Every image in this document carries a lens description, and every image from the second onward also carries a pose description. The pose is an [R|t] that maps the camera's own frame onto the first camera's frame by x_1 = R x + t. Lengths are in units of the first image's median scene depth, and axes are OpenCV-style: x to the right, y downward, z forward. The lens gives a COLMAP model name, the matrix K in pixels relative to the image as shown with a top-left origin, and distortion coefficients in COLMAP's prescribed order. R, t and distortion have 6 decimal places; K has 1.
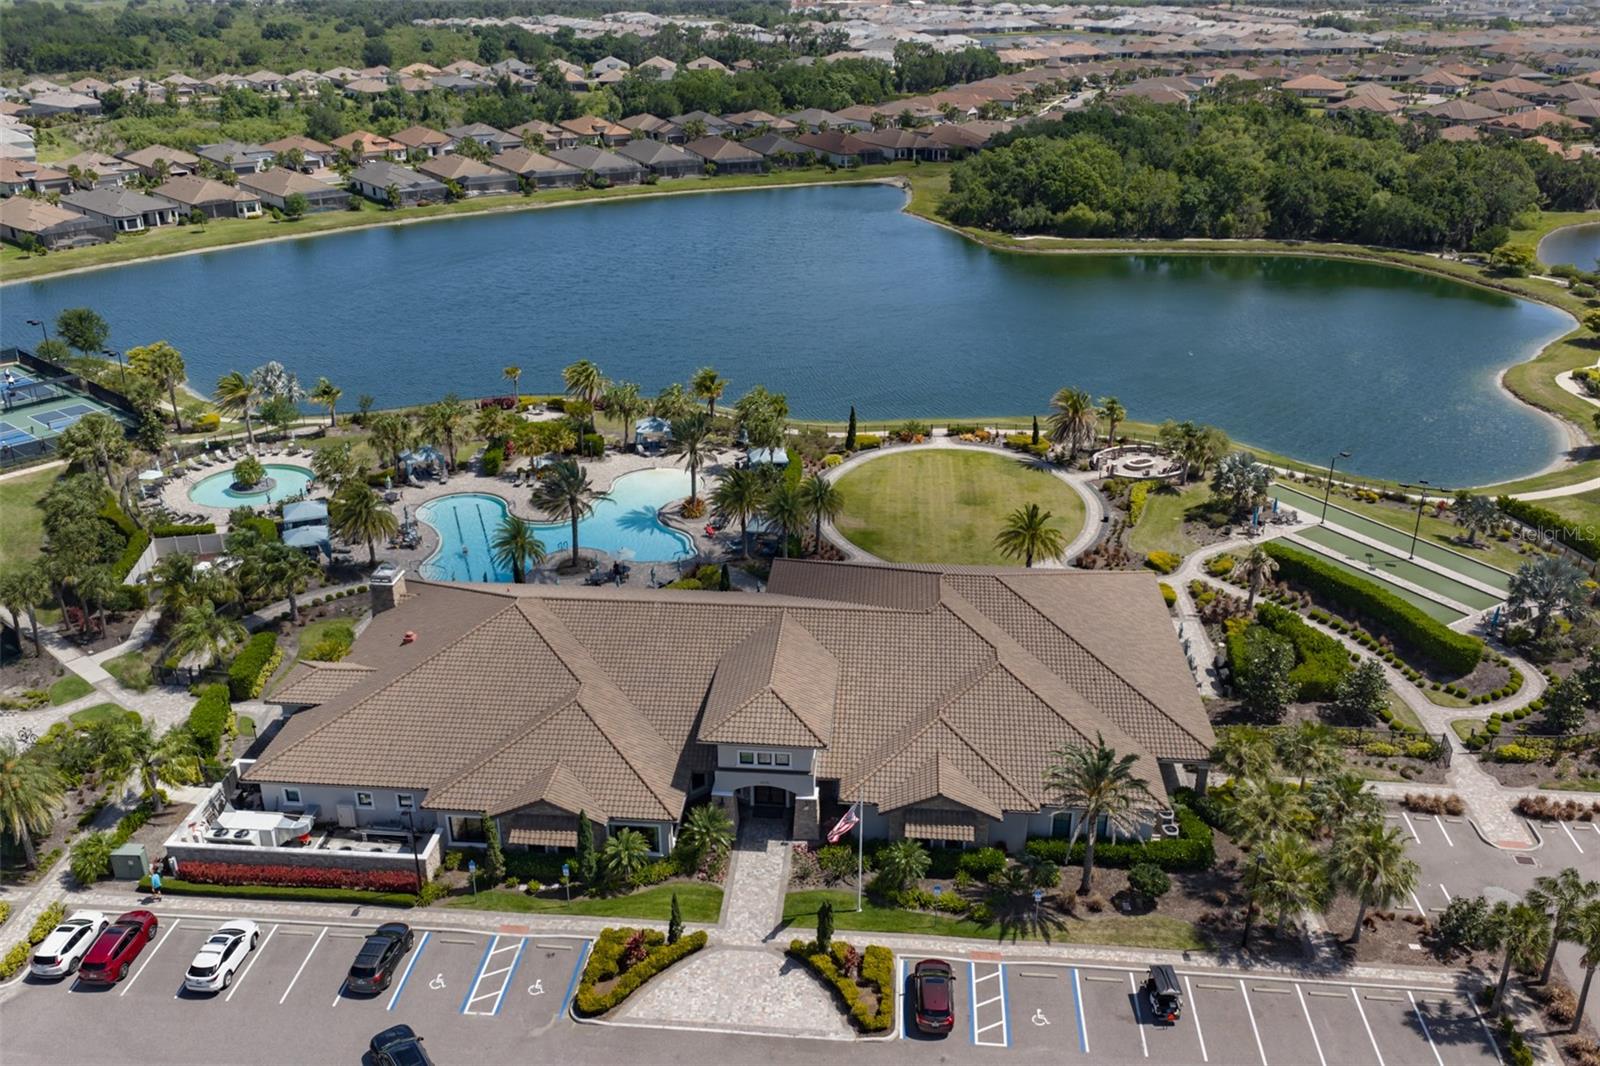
lens RADIAL K [[1319.6, 0, 804.0], [0, 1319.6, 541.3], [0, 0, 1]] dist [0.022483, -0.040513]
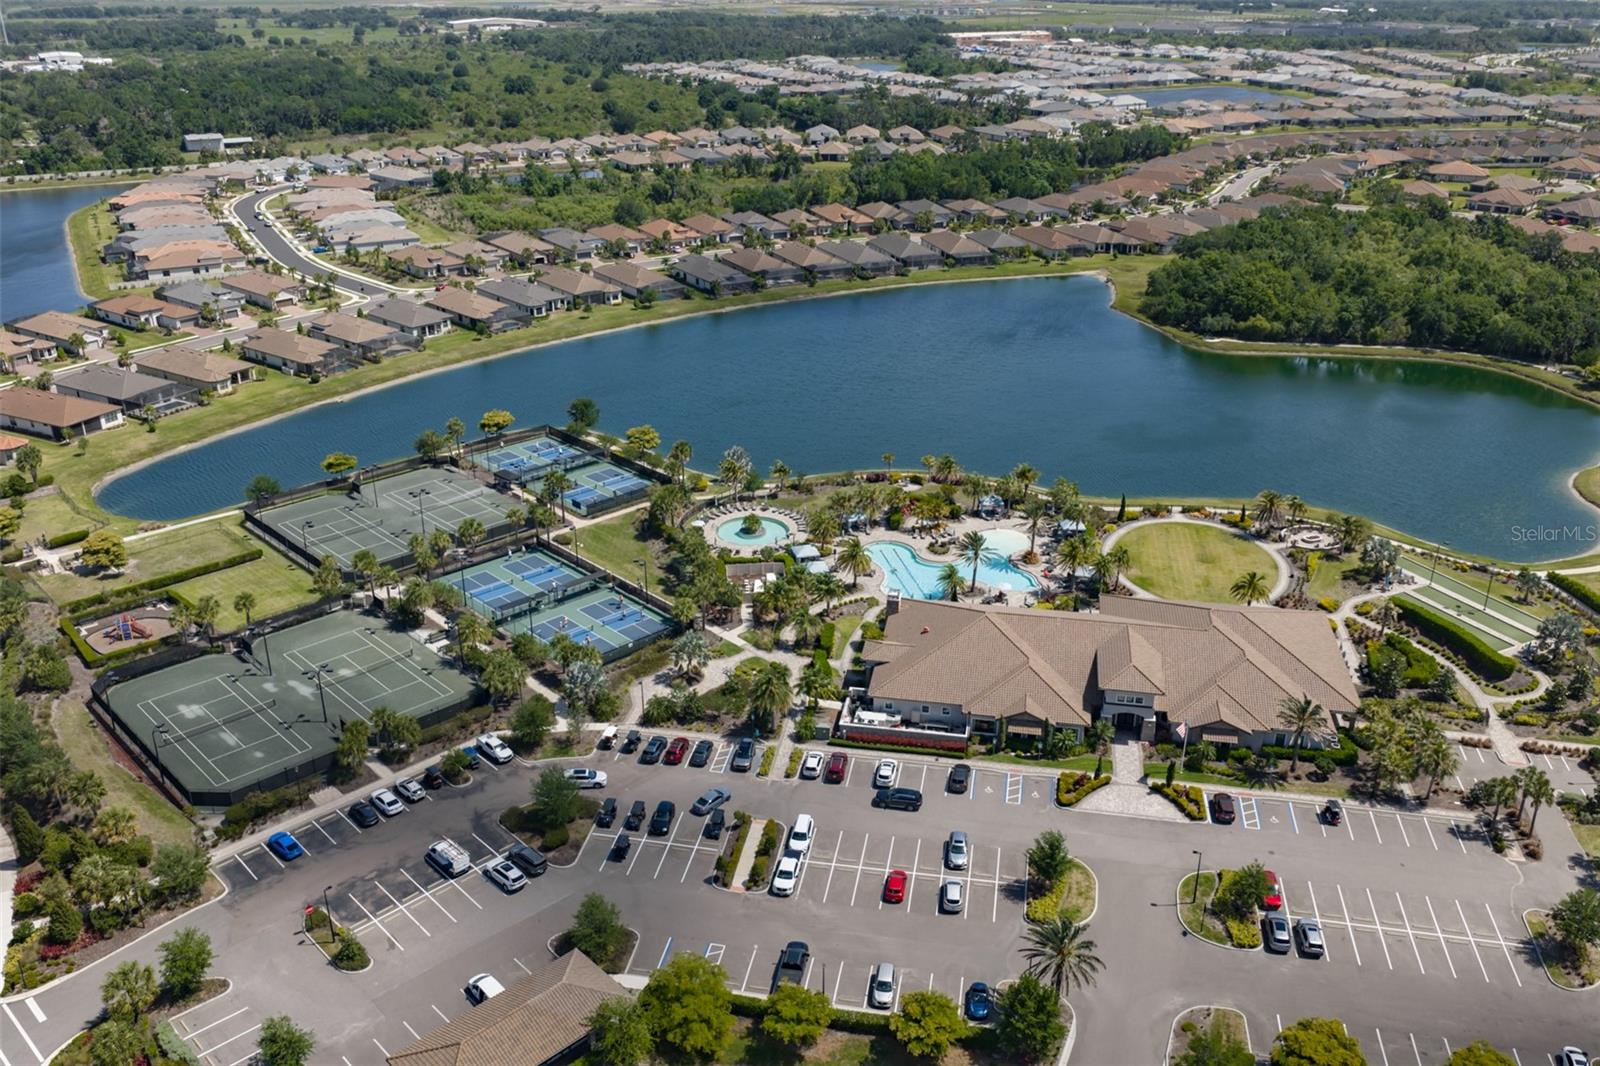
lens RADIAL K [[1319.6, 0, 804.0], [0, 1319.6, 541.3], [0, 0, 1]] dist [0.022483, -0.040513]
pose [[0.995301, 0.041422, -0.087526, -0.220386], [-0.041432, 0.999140, 0.001701, -0.036285], [0.087521, 0.001933, 0.996161, -0.648766]]
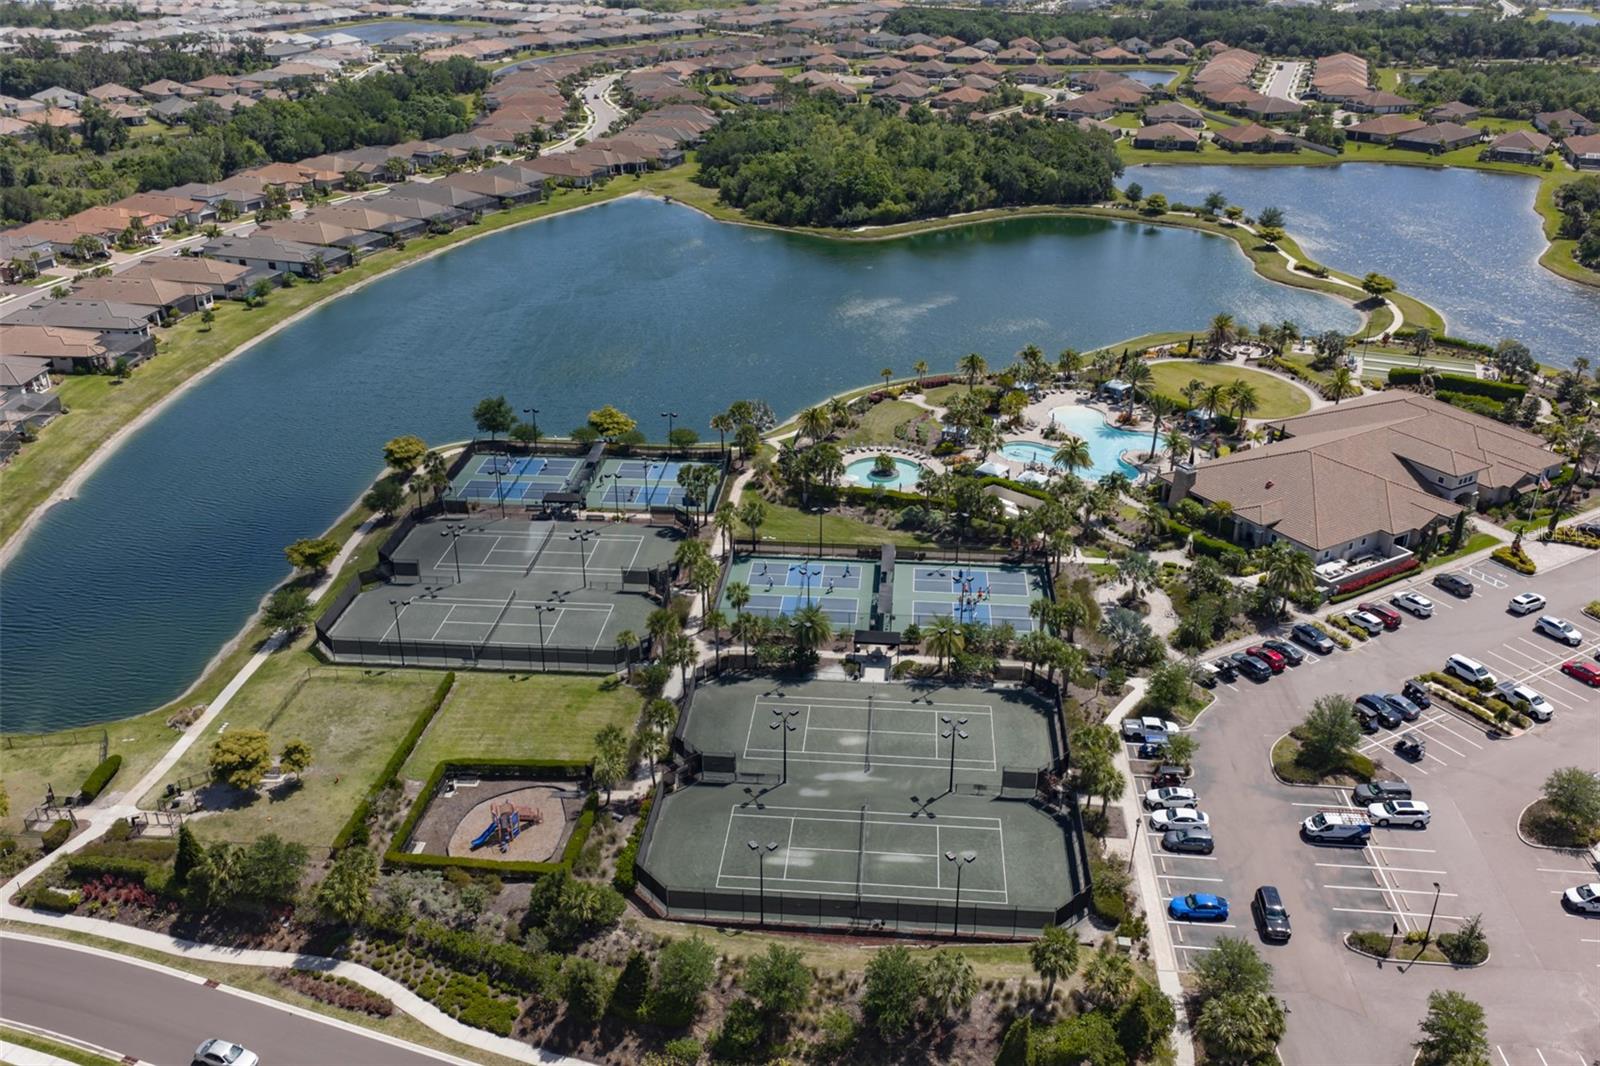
lens RADIAL K [[1319.6, 0, 804.0], [0, 1319.6, 541.3], [0, 0, 1]] dist [0.022483, -0.040513]
pose [[0.811458, -0.255013, 0.525837, -1.338706], [0.237668, 0.966006, 0.101716, -0.144882], [-0.533901, 0.042436, 0.844481, -0.192918]]
